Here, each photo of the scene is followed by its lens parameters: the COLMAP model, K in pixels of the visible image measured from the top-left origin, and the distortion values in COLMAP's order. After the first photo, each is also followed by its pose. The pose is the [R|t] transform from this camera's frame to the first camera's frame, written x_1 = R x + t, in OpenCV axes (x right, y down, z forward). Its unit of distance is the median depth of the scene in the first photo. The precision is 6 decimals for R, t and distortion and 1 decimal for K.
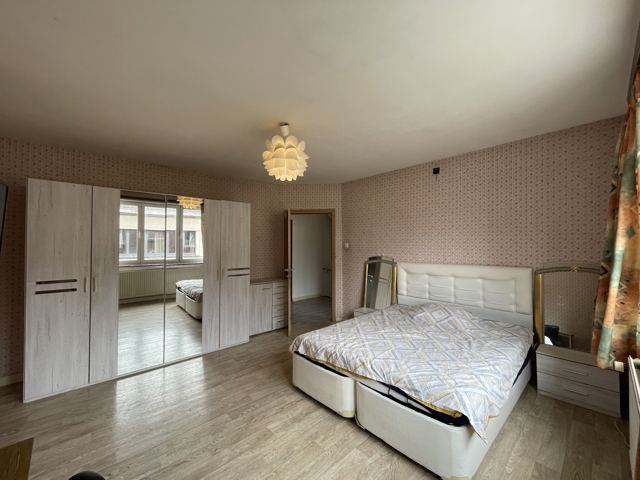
lens RADIAL K [[260.9, 0, 318.3], [0, 260.9, 240.3], [0, 0, 1]] dist [-0.002833, 0.000489]
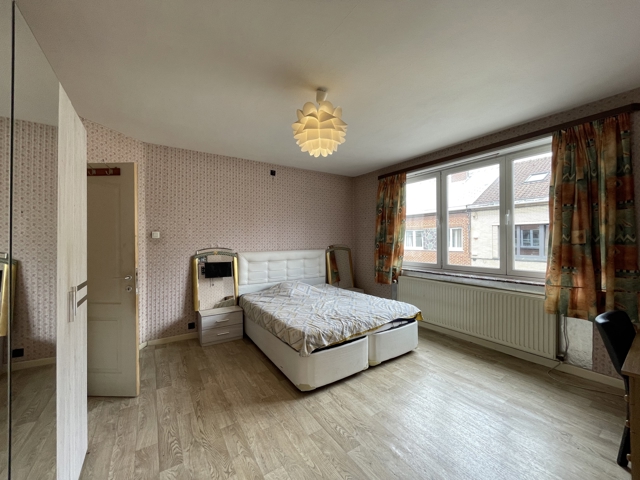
lens RADIAL K [[260.9, 0, 319.6], [0, 260.9, 240.3], [0, 0, 1]] dist [-0.002833, 0.000489]
pose [[0.157819, 0.000300, 0.987468, -0.902306], [-0.012494, 0.999921, 0.001693, 0.046886], [-0.987389, -0.012605, 0.157810, 0.793236]]
